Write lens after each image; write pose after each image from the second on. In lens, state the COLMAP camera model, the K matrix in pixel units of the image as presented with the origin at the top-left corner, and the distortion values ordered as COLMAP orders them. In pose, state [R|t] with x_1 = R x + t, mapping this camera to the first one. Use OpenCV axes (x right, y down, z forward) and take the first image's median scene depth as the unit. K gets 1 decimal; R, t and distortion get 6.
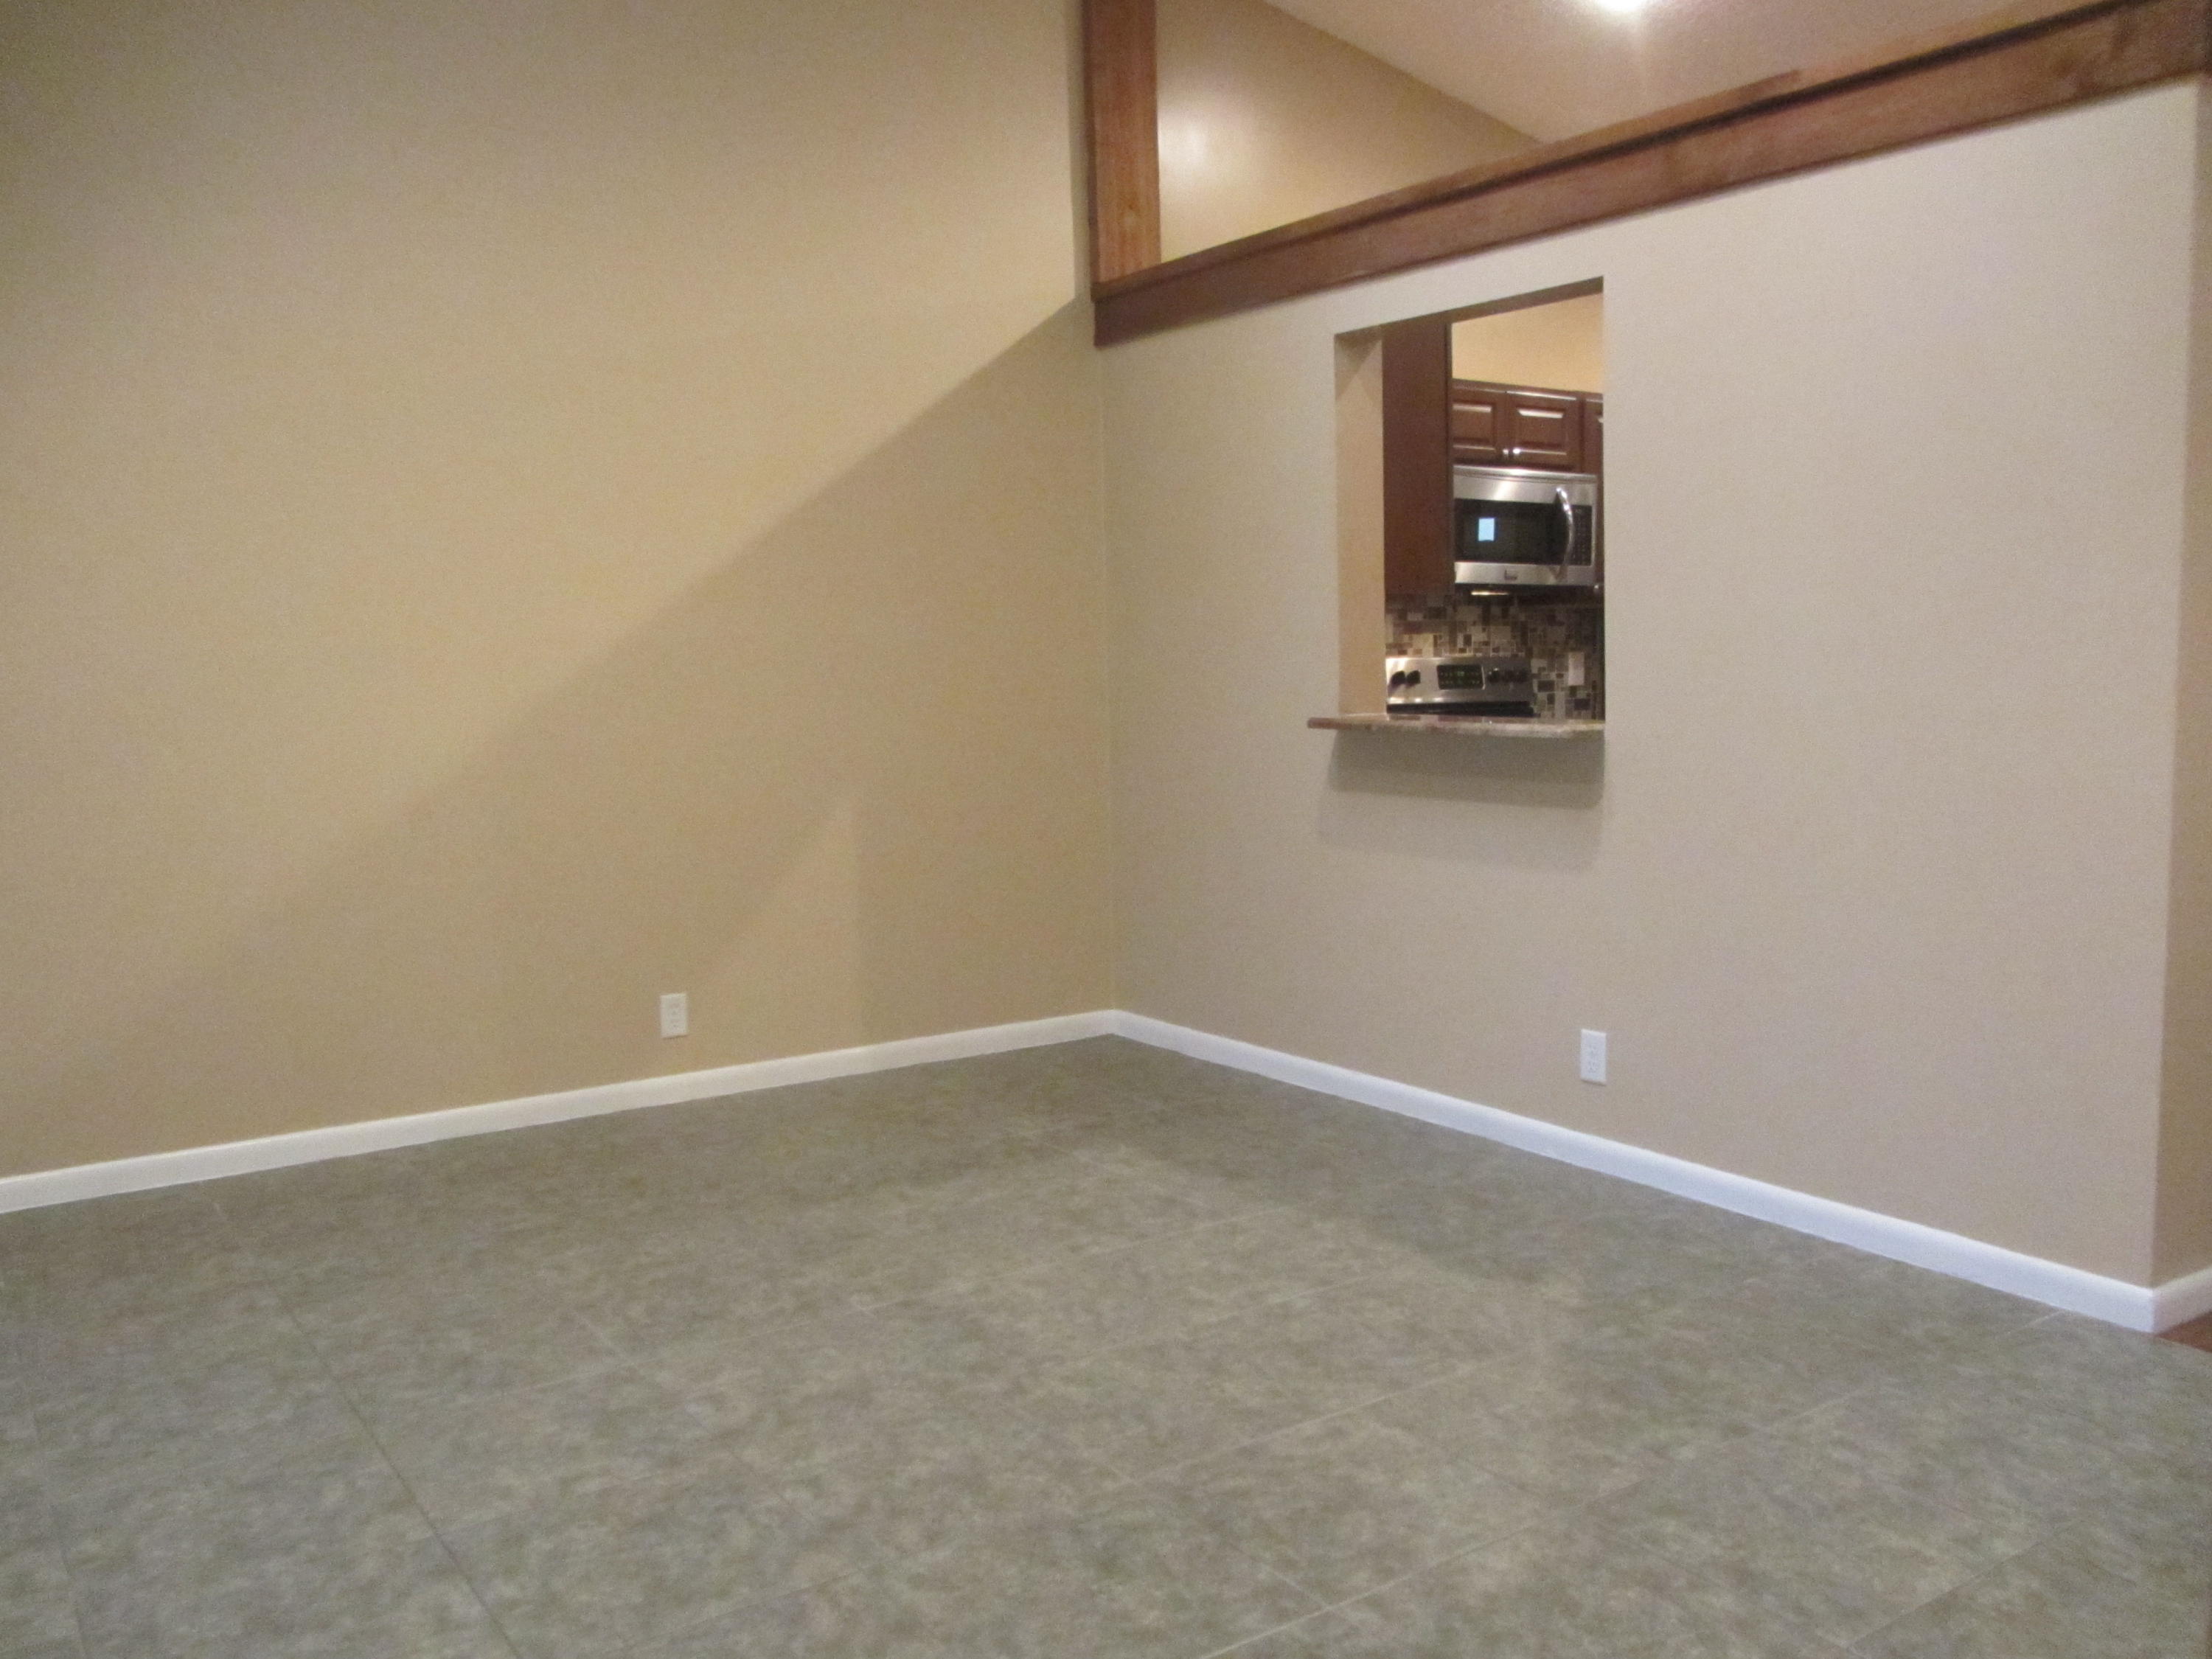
lens RADIAL K [[1882.6, 0, 1096.6], [0, 1882.6, 821.1], [0, 0, 1]] dist [0.006517, 0.001082]
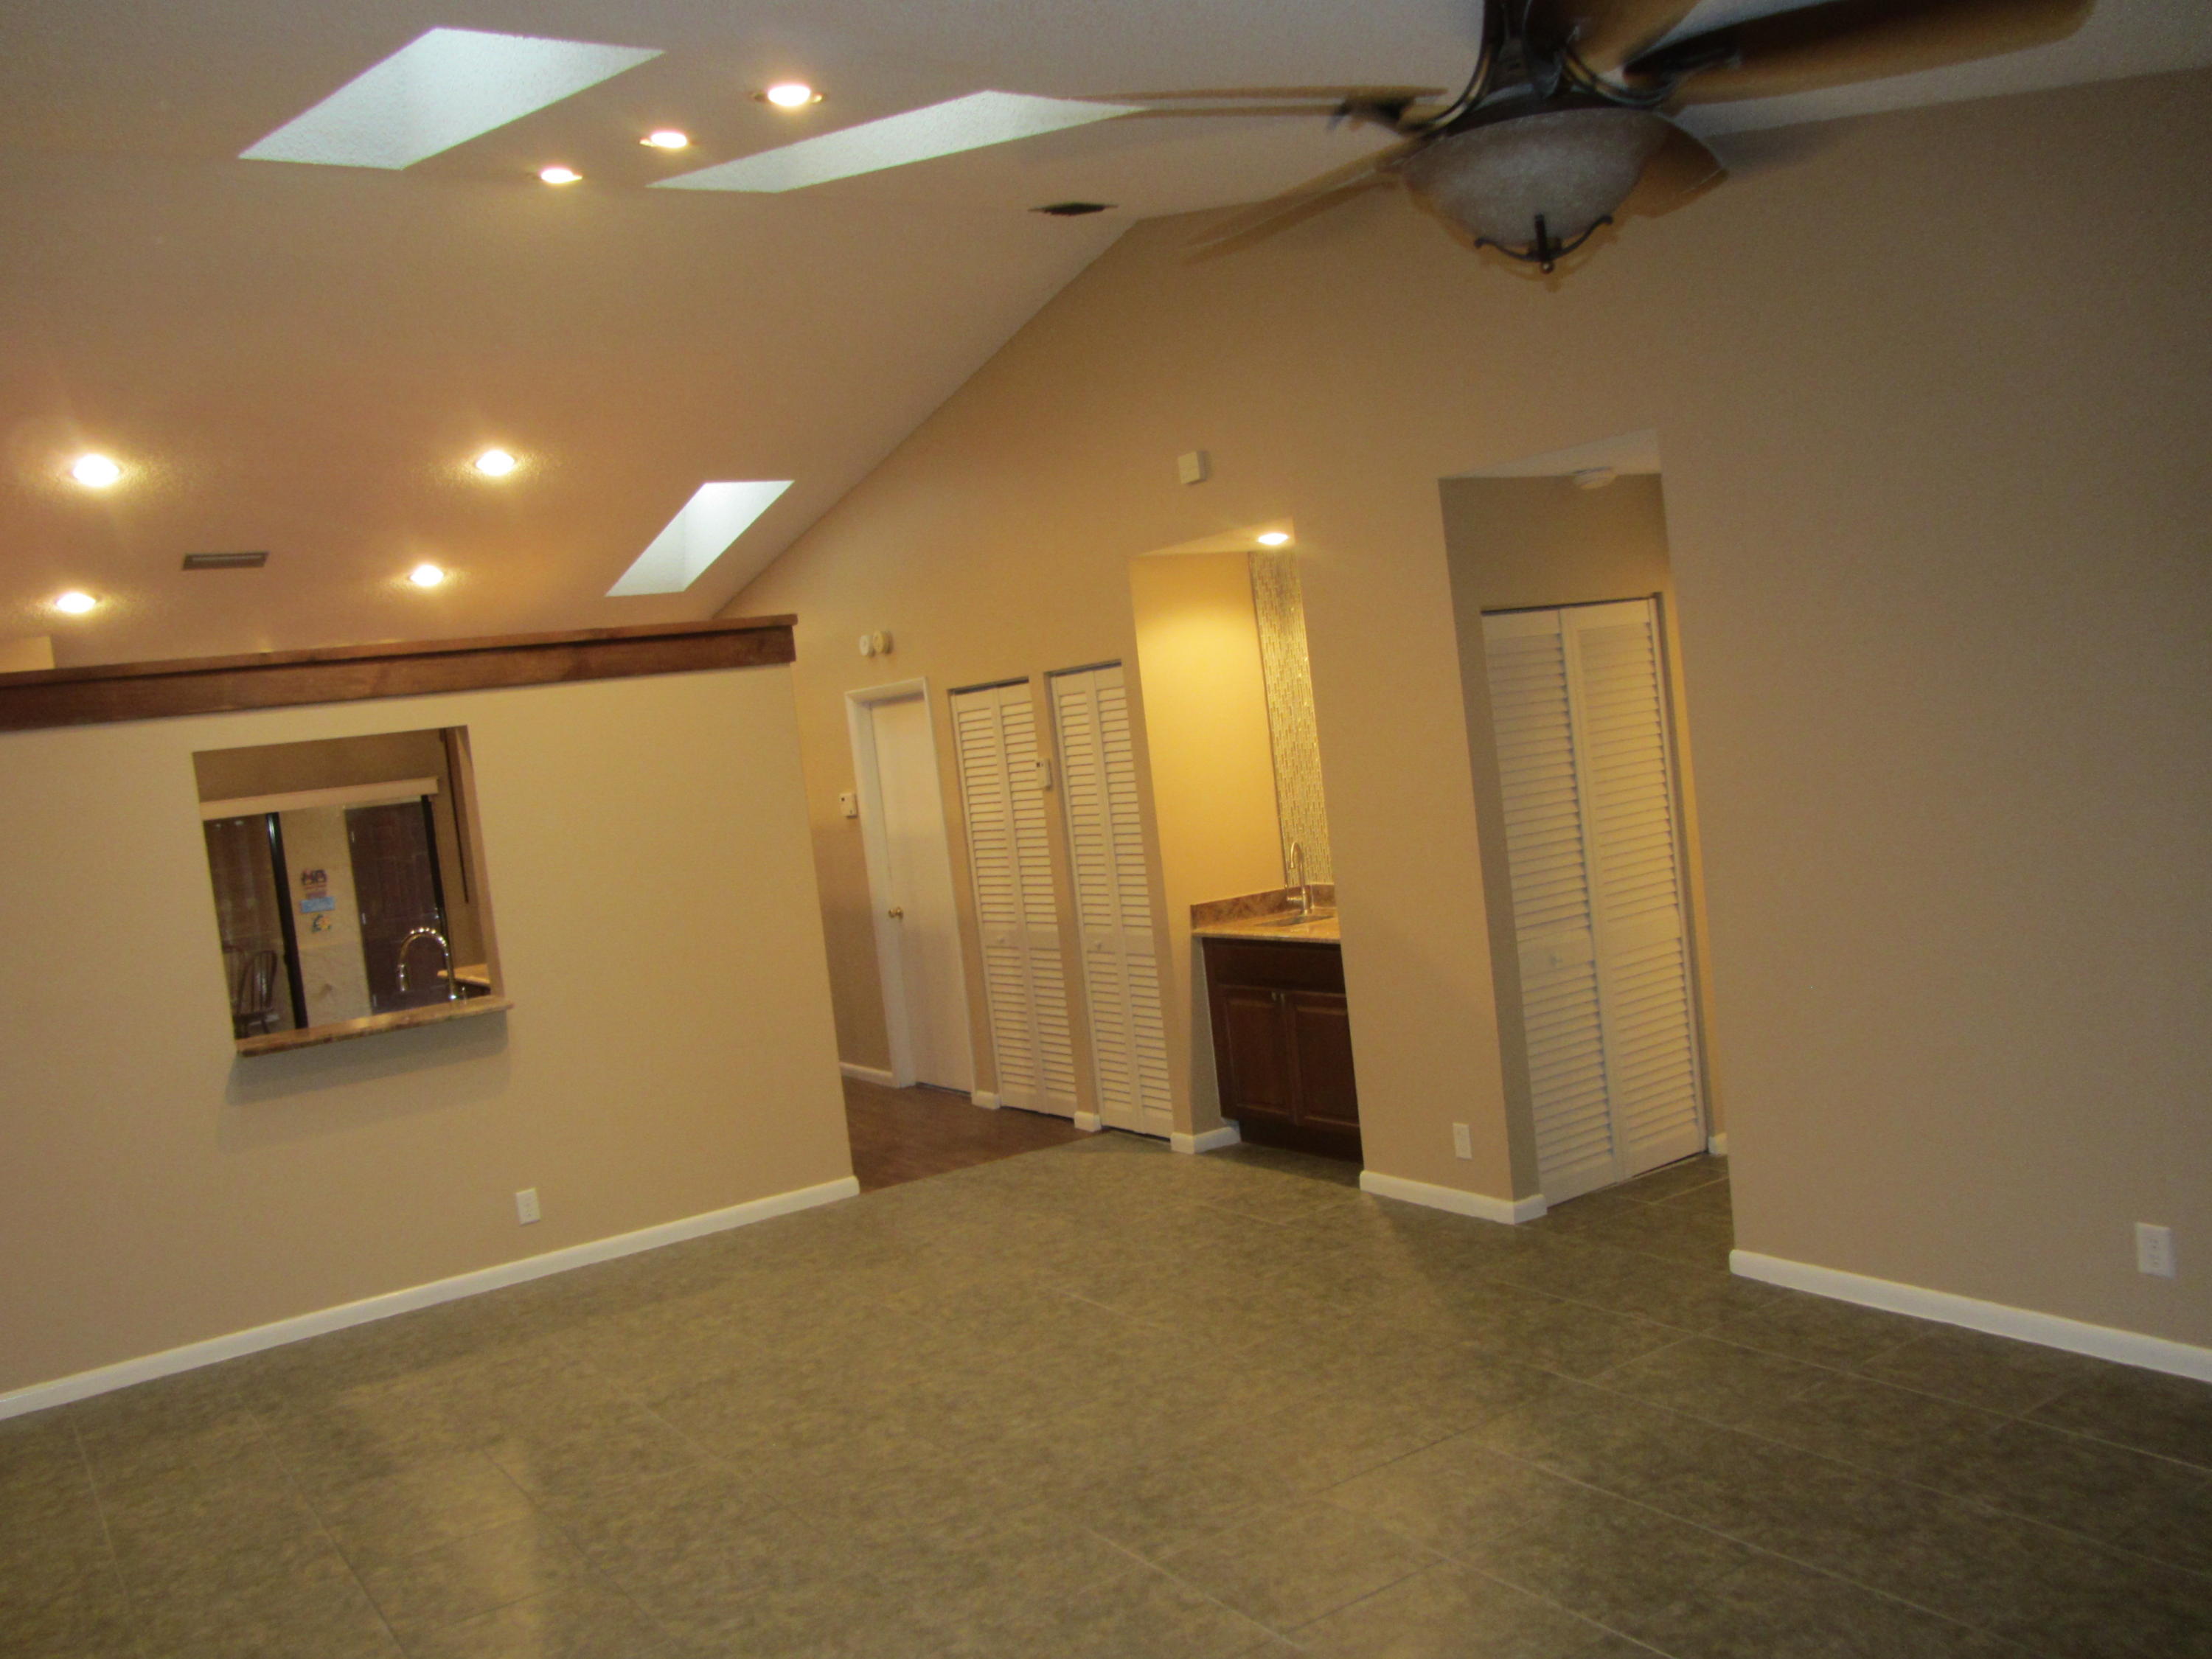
lens RADIAL K [[1838.6, 0, 1158.9], [0, 1838.6, 817.7], [0, 0, 1]] dist [-0.034638, 0.013735]
pose [[-0.016072, -0.034260, 0.999284, -1.552240], [0.205714, 0.977919, 0.036836, -0.173931], [-0.978480, 0.206159, -0.008670, 0.522688]]
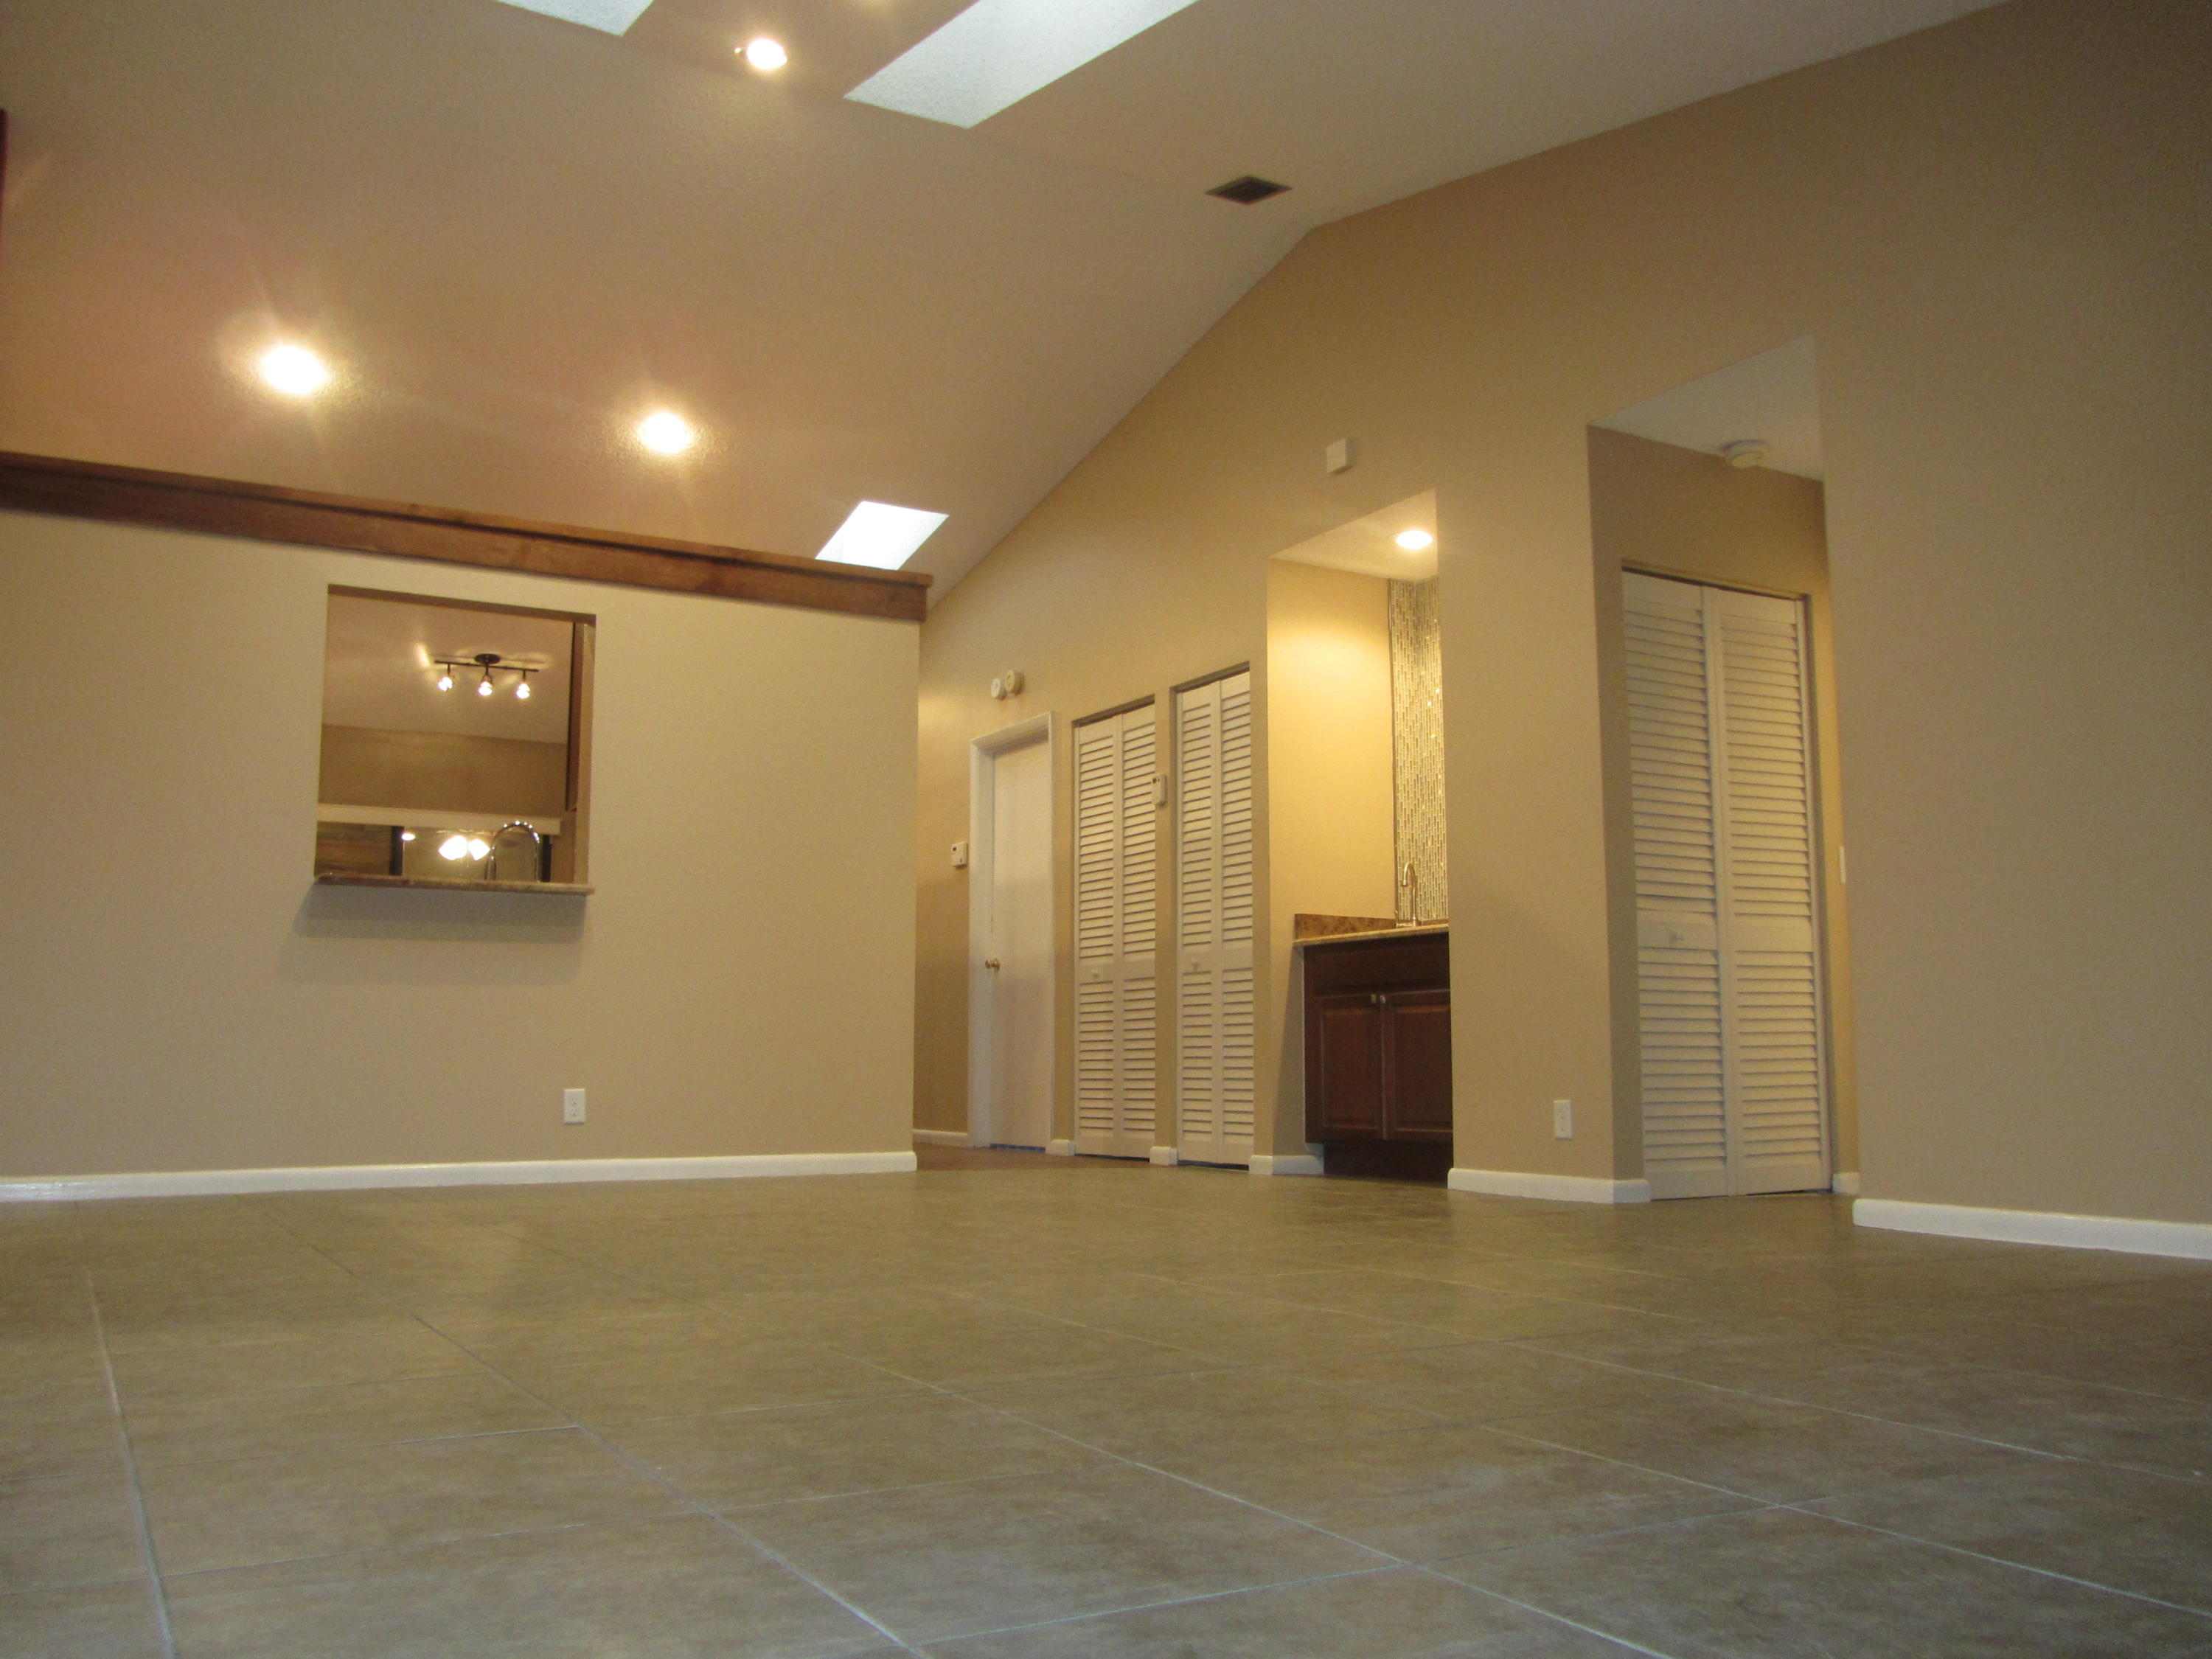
lens RADIAL K [[1838.6, 0, 1158.9], [0, 1838.6, 817.7], [0, 0, 1]] dist [-0.034638, 0.013735]
pose [[0.047591, 0.148182, 0.987814, -1.474234], [0.096222, 0.983656, -0.152194, 0.203304], [-0.994222, 0.102293, 0.032555, 0.562477]]
